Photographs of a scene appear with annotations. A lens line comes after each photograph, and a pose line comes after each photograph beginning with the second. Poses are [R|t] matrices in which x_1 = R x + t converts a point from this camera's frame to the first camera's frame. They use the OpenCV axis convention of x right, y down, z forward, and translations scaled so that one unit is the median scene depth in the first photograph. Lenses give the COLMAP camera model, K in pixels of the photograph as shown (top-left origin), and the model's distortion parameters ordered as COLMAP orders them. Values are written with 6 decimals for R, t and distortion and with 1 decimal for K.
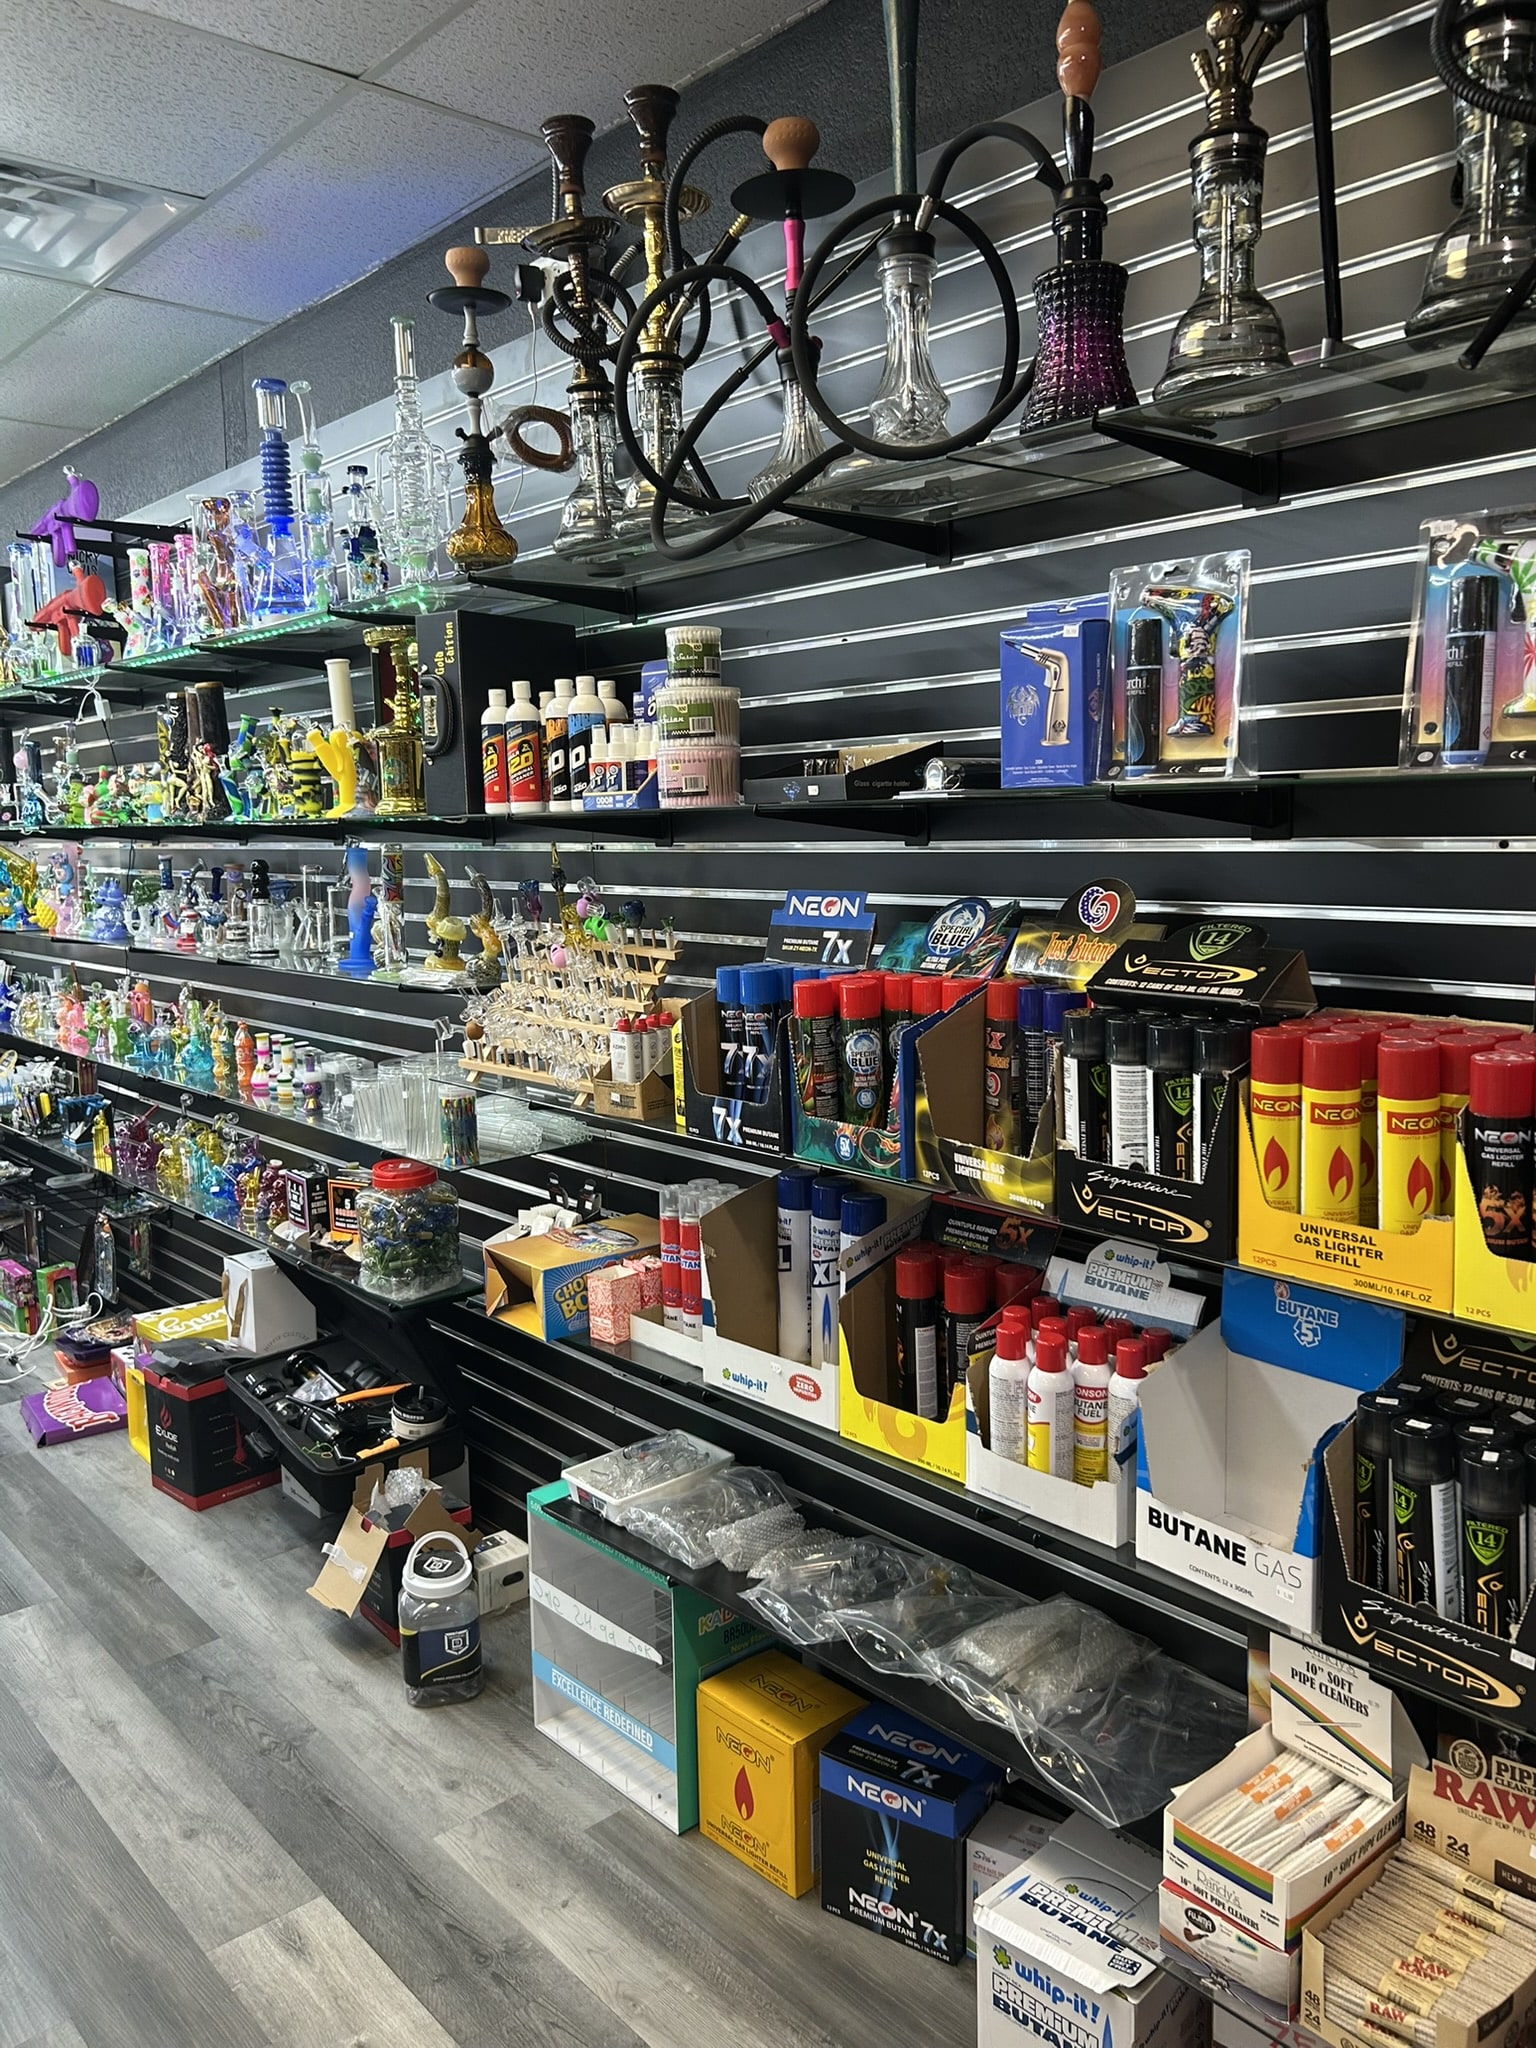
lens RADIAL K [[1544.3, 0, 768.0], [0, 1544.3, 1019.7], [0, 0, 1]] dist [0.050484, -0.059638]
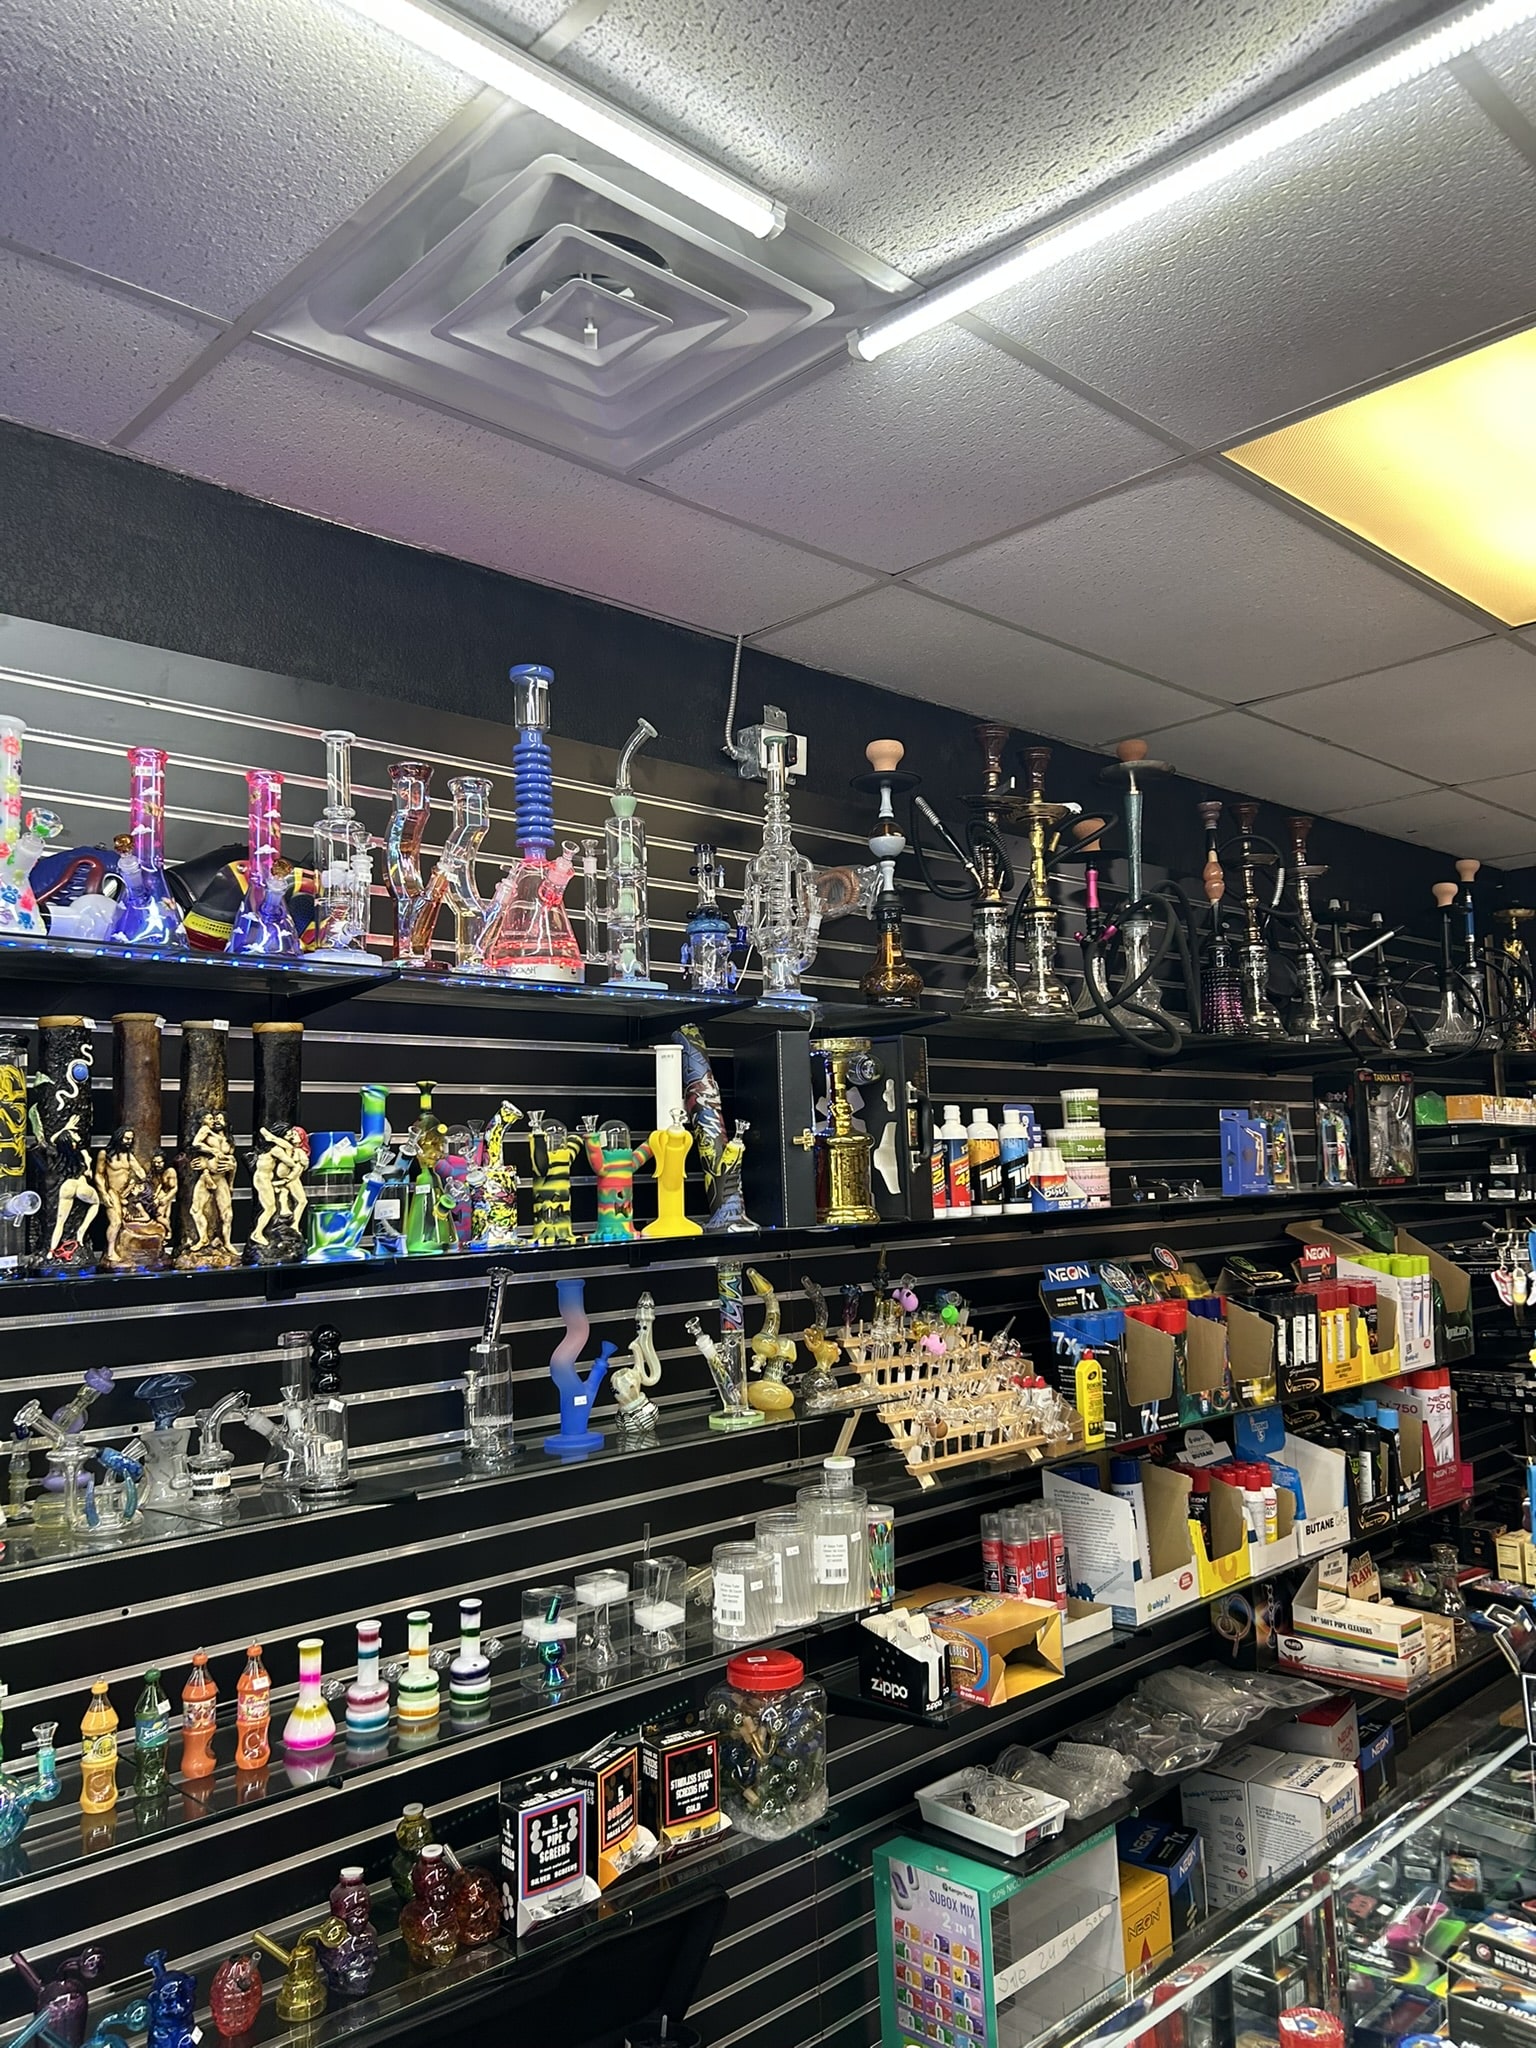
lens RADIAL K [[1544.3, 0, 761.0], [0, 1544.3, 1013.4], [0, 0, 1]] dist [0.050484, -0.059638]
pose [[-0.059818, 0.128884, 0.989854, -1.396622], [0.160801, 0.979923, -0.117874, -0.181959], [-0.985173, 0.152118, -0.079341, 1.298547]]
